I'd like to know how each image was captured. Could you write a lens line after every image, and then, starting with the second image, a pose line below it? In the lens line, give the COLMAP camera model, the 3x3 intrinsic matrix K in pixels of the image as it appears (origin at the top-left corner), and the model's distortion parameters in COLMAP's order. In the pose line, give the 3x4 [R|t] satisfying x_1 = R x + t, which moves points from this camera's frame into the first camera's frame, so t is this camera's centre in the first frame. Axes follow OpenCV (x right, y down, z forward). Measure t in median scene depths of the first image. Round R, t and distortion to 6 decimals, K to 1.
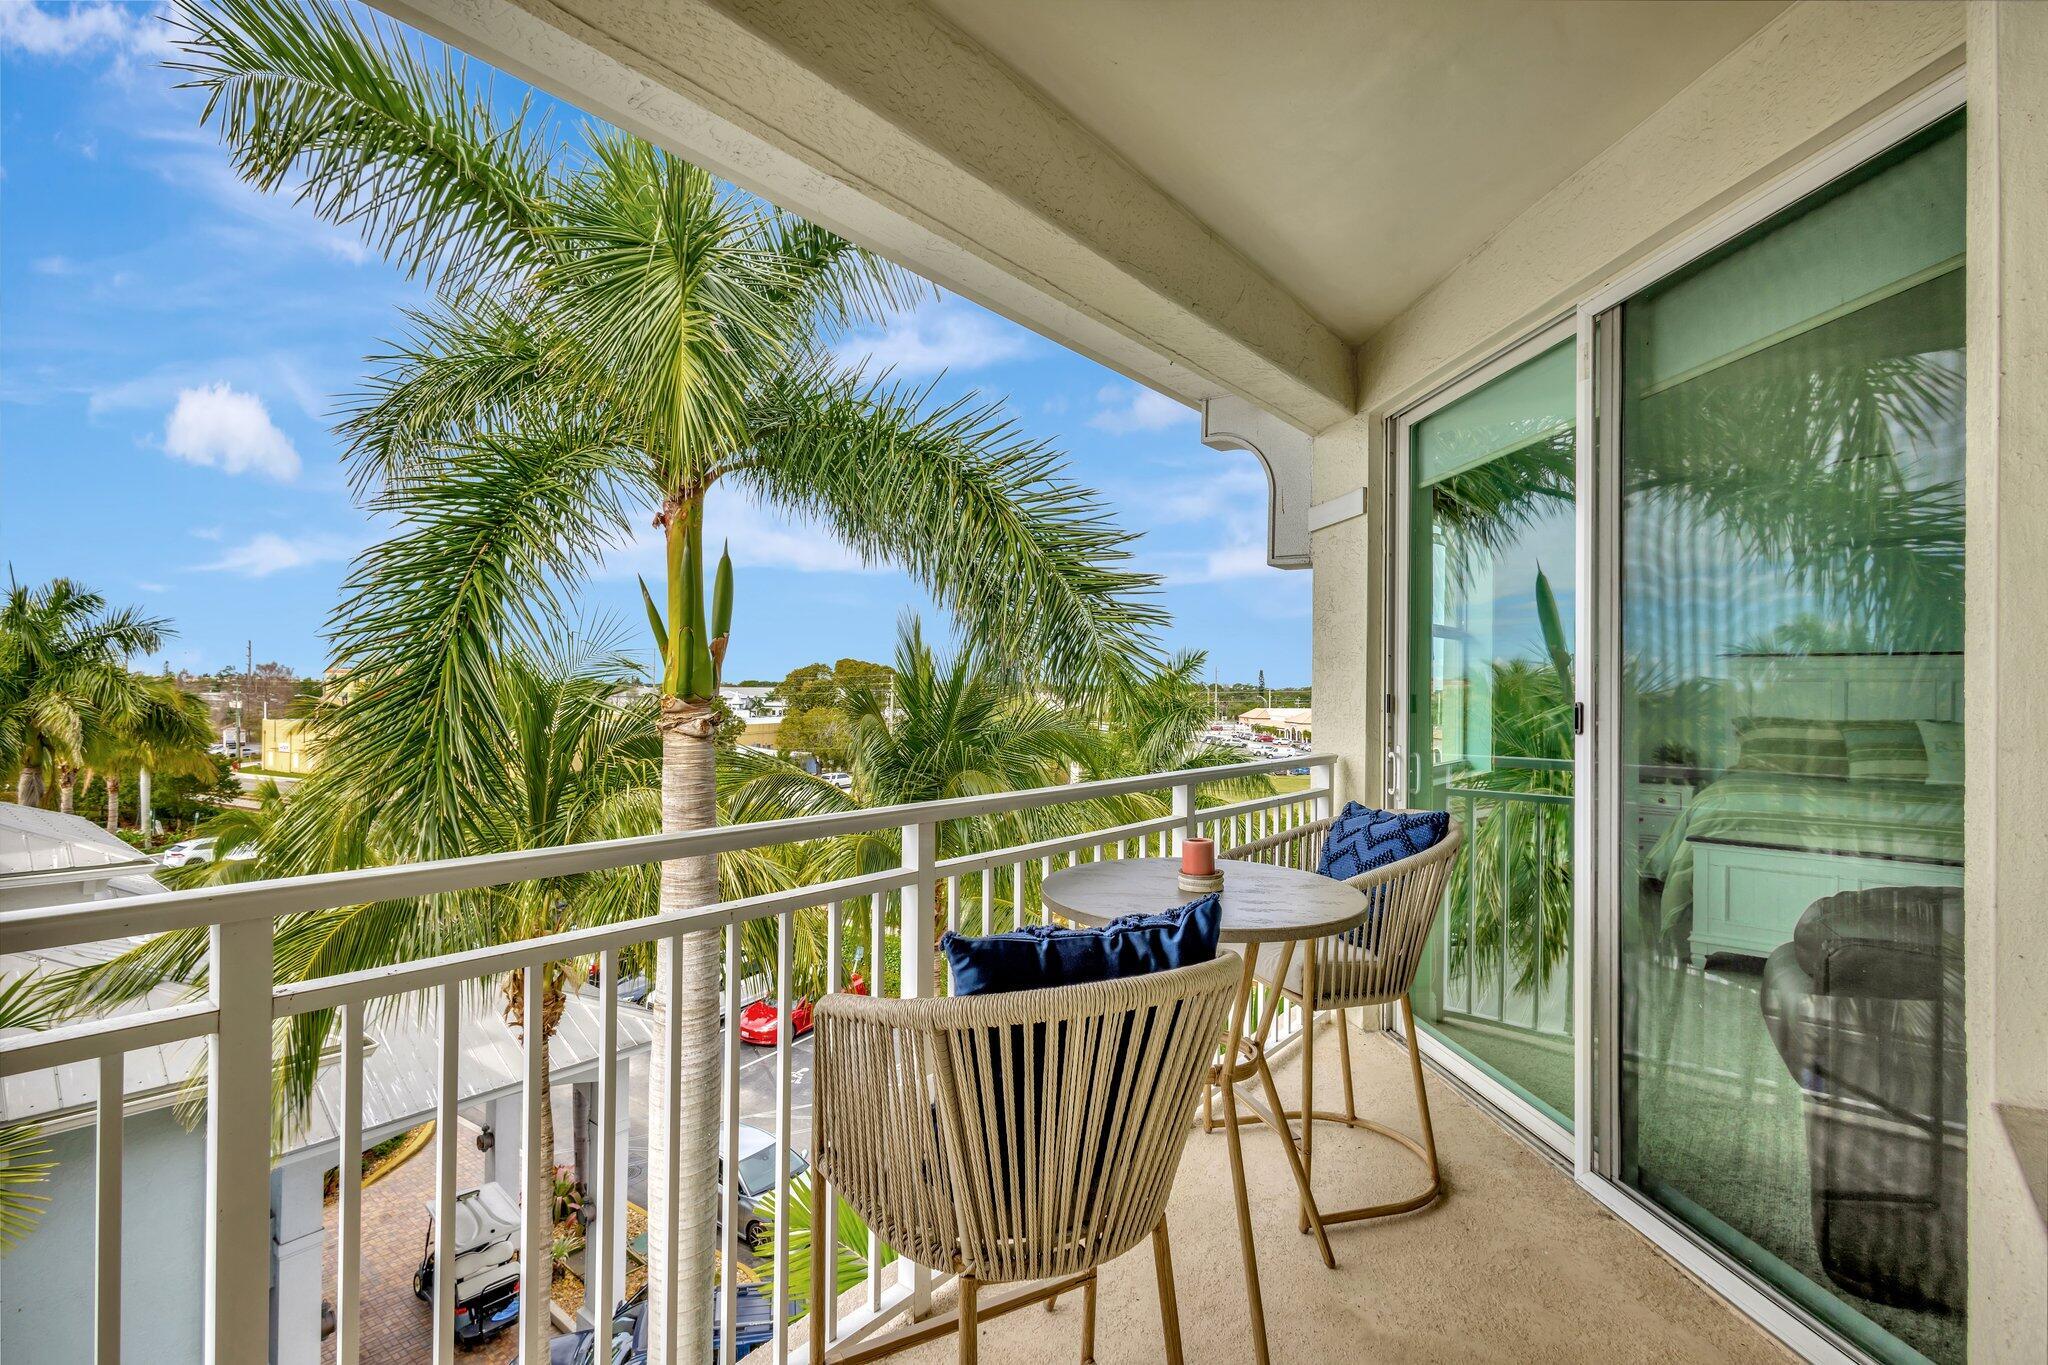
lens RADIAL K [[912.3, 0, 1024.0], [0, 912.3, 682.5], [0, 0, 1]] dist [0.000211, -0.000086]
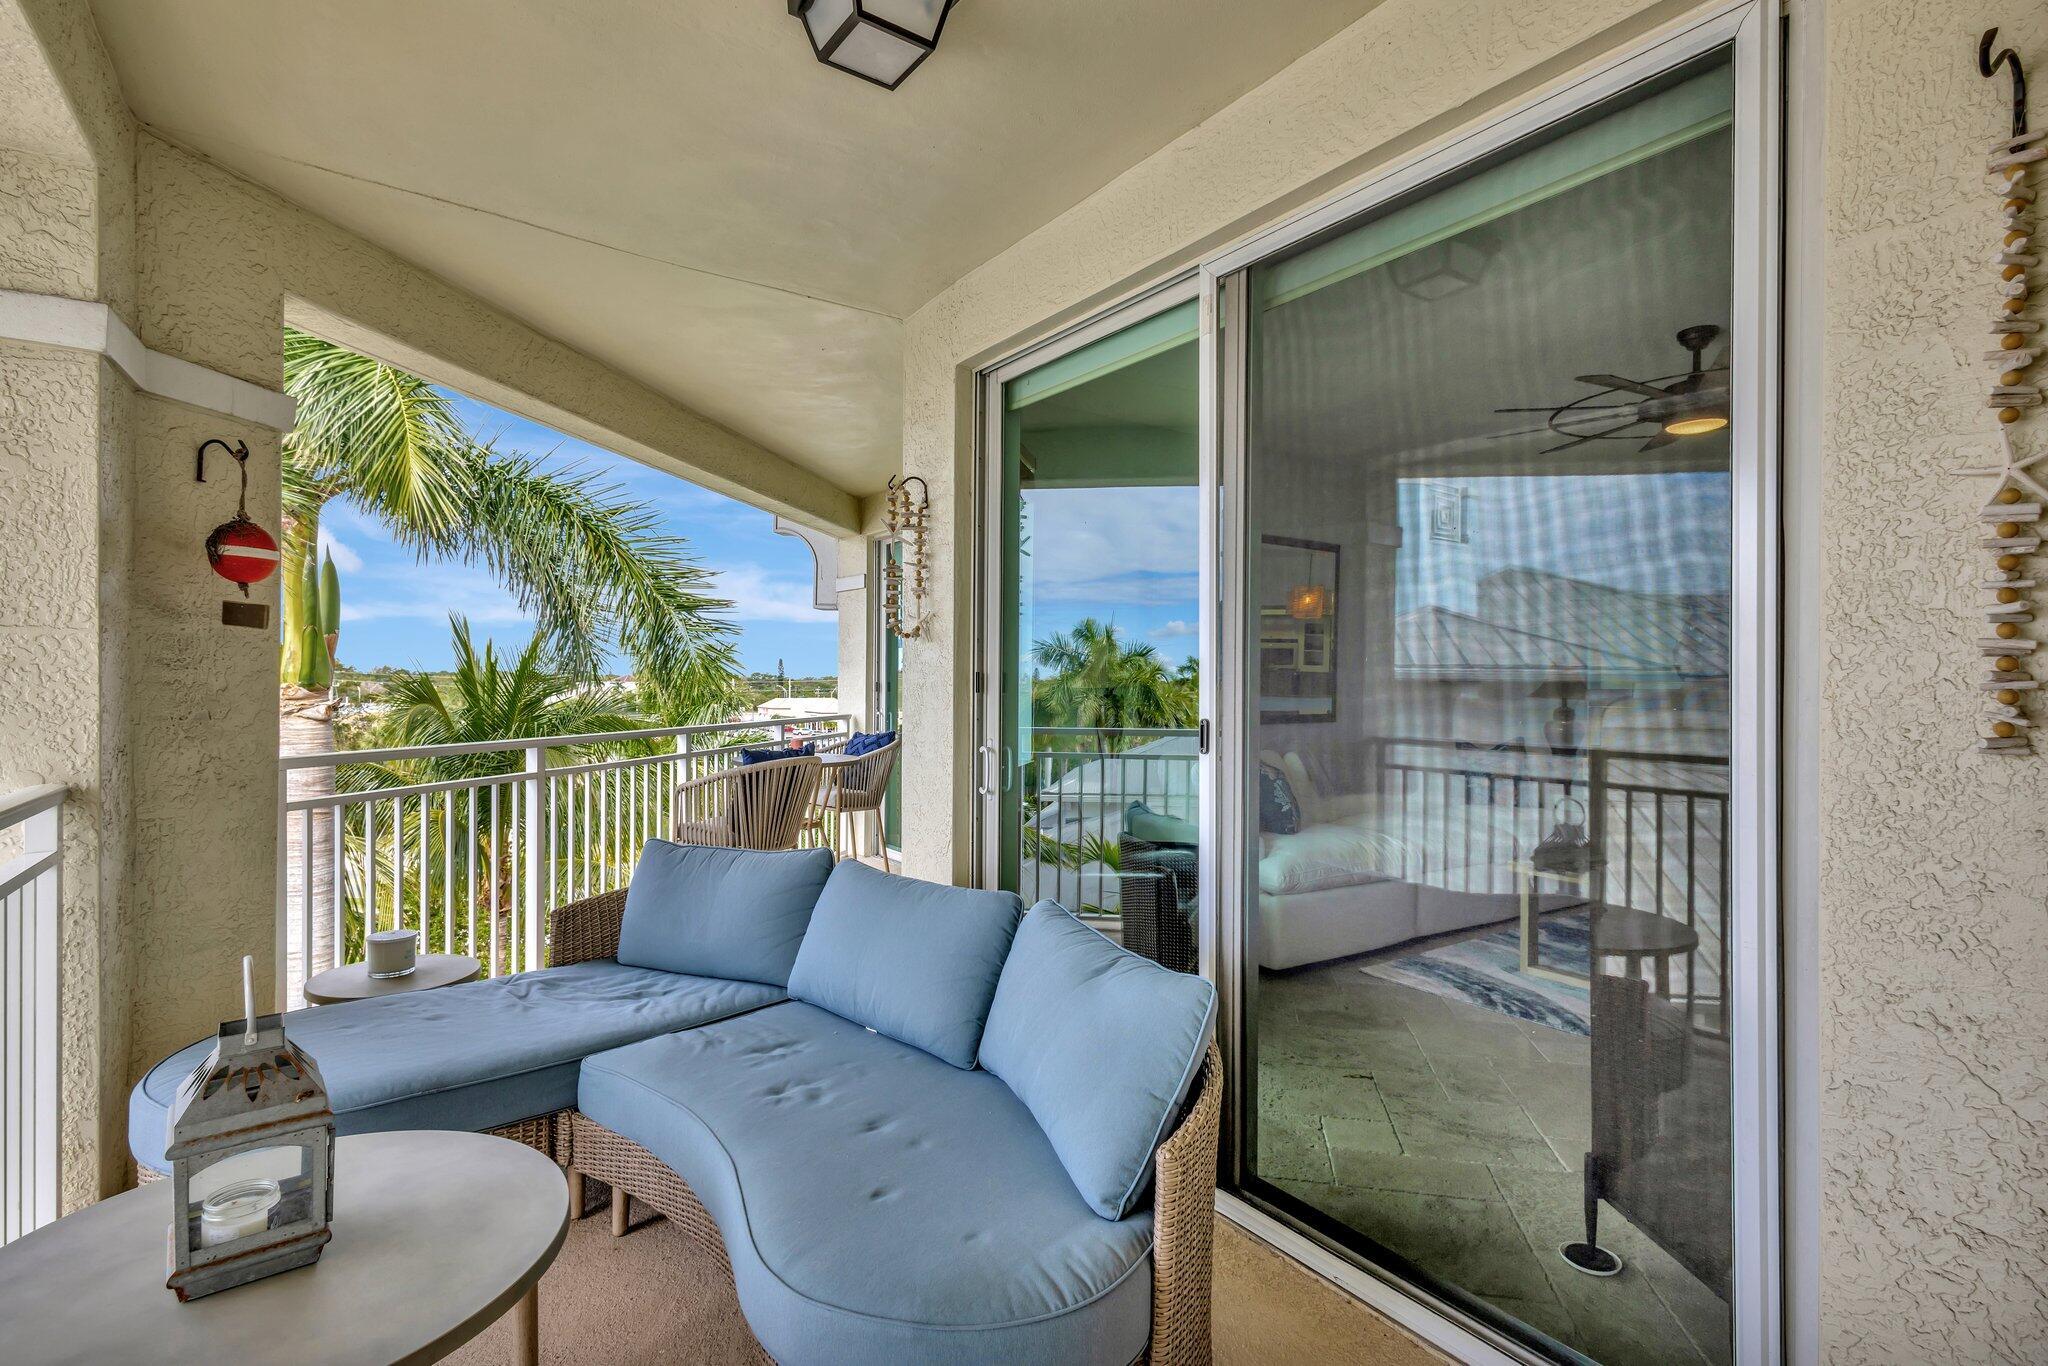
lens RADIAL K [[958.1, 0, 1018.7], [0, 958.1, 693.4], [0, 0, 1]] dist [0.007469, -0.000226]
pose [[0.878171, -0.007476, 0.478289, -0.179526], [-0.003441, 0.999753, 0.021944, -0.004640], [-0.478335, -0.020916, 0.877928, -0.541843]]
